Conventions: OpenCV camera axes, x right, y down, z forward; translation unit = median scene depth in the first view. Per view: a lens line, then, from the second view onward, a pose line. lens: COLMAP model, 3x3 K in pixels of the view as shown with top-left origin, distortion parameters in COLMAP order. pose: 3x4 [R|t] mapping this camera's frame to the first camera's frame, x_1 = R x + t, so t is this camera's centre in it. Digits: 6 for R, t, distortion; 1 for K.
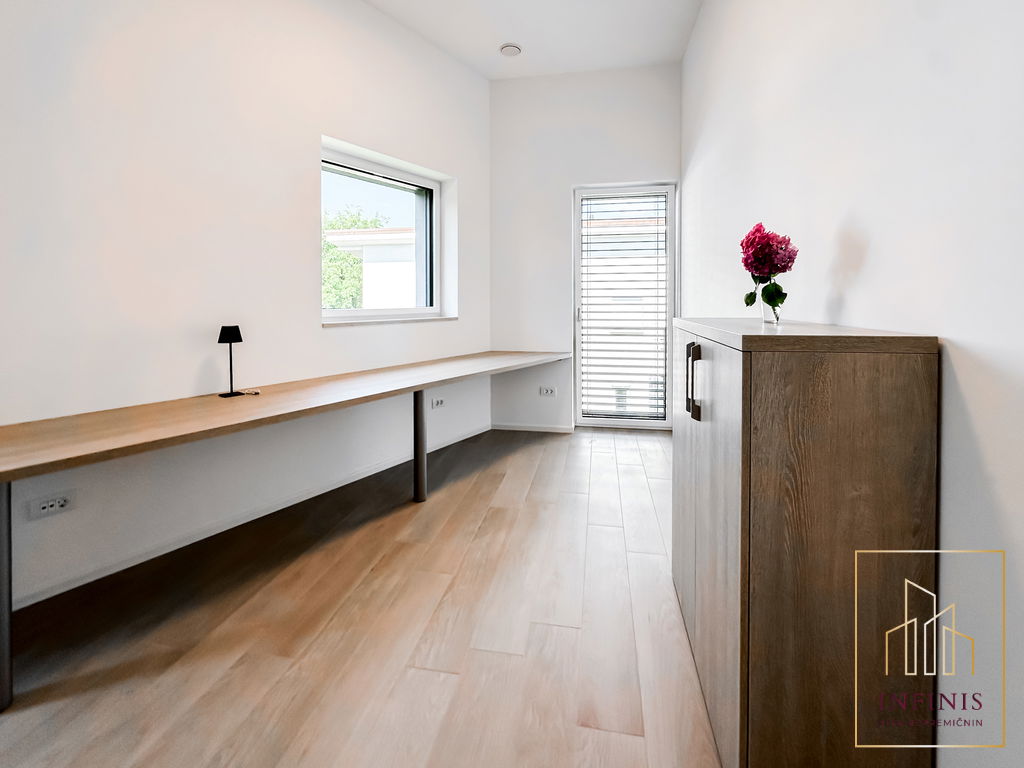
lens RADIAL K [[442.2, 0, 514.7], [0, 442.2, 306.2], [0, 0, 1]] dist [-0.000174, 0.000022]
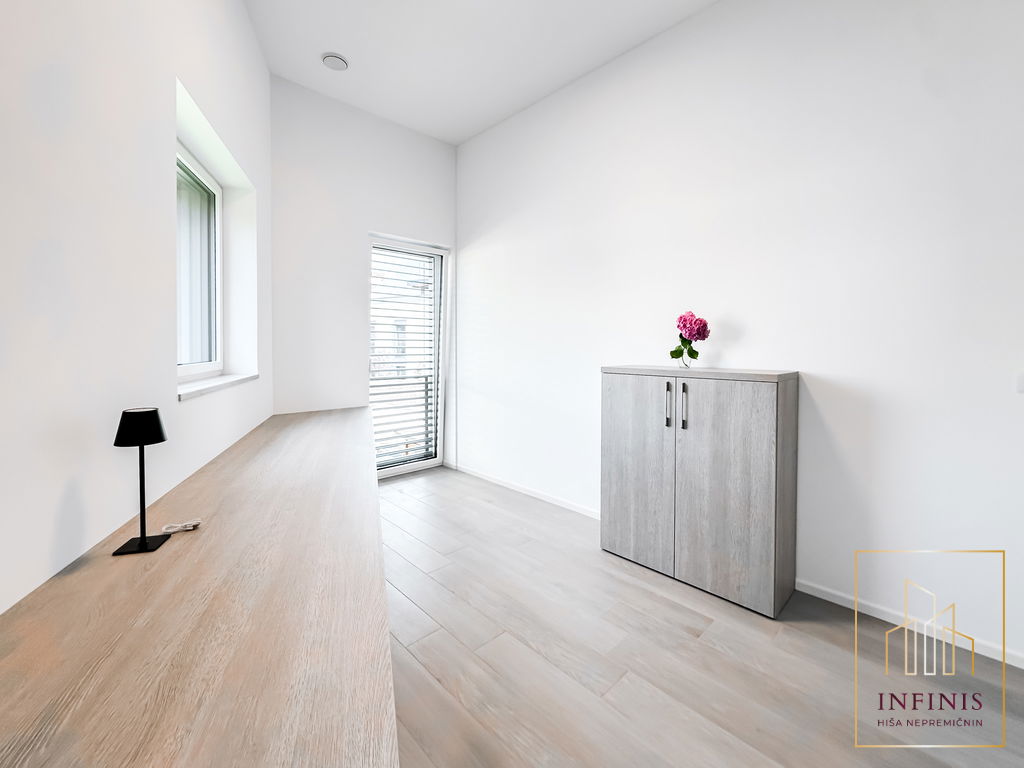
lens RADIAL K [[429.5, 0, 509.0], [0, 429.5, 367.5], [0, 0, 1]] dist [-0.001078, -0.000005]
pose [[0.591041, -0.030676, 0.806058, -0.794382], [0.002671, 0.999346, 0.036073, -0.022131], [-0.806637, -0.019168, 0.590736, 0.378375]]
